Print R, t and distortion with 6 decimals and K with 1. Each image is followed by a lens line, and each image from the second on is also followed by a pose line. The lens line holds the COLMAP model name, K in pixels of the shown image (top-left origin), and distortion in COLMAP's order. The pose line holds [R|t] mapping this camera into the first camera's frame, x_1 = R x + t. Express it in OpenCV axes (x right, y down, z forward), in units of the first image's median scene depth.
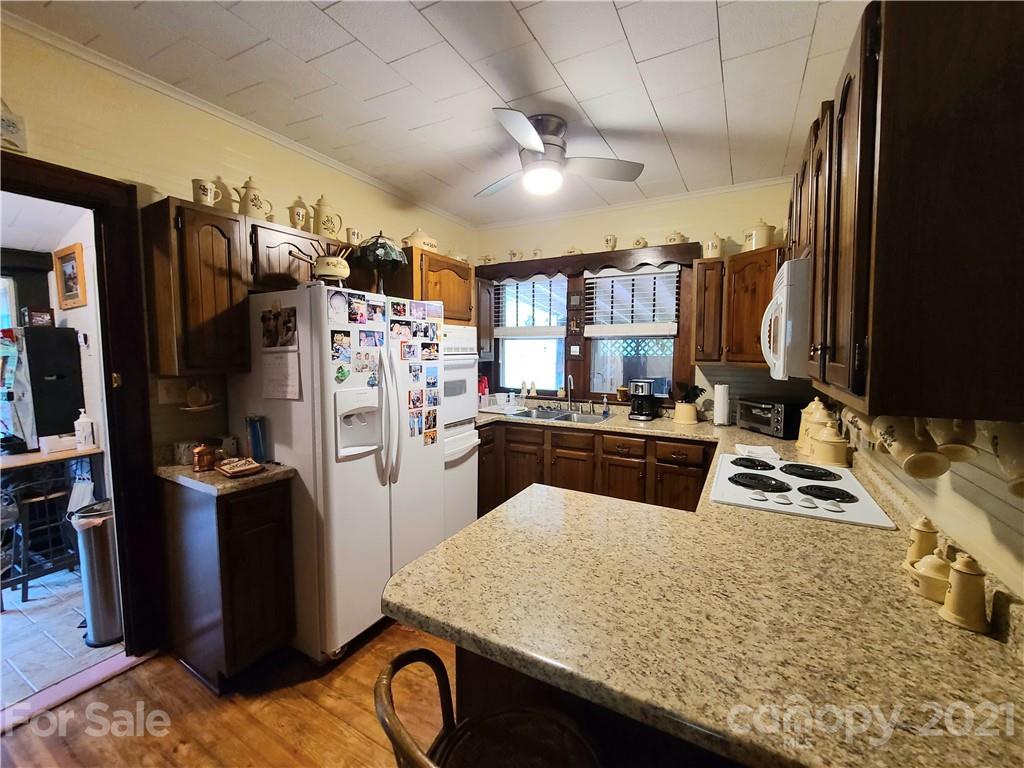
lens RADIAL K [[418.7, 0, 517.0], [0, 418.7, 378.8], [0, 0, 1]] dist [0.000801, -0.000519]
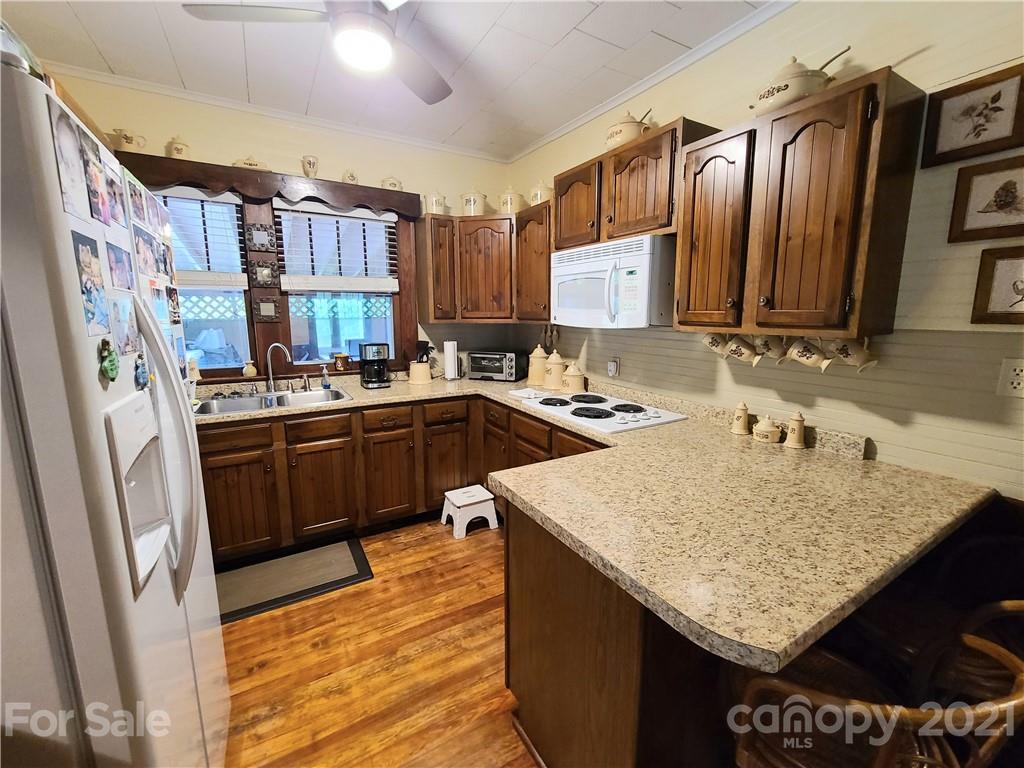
lens RADIAL K [[418.7, 0, 517.0], [0, 418.7, 378.8], [0, 0, 1]] dist [0.000801, -0.000519]
pose [[0.509052, -0.138411, 0.849534, -0.371364], [0.063322, 0.990334, 0.123407, -0.013727], [-0.858403, -0.009026, 0.512896, 0.353466]]
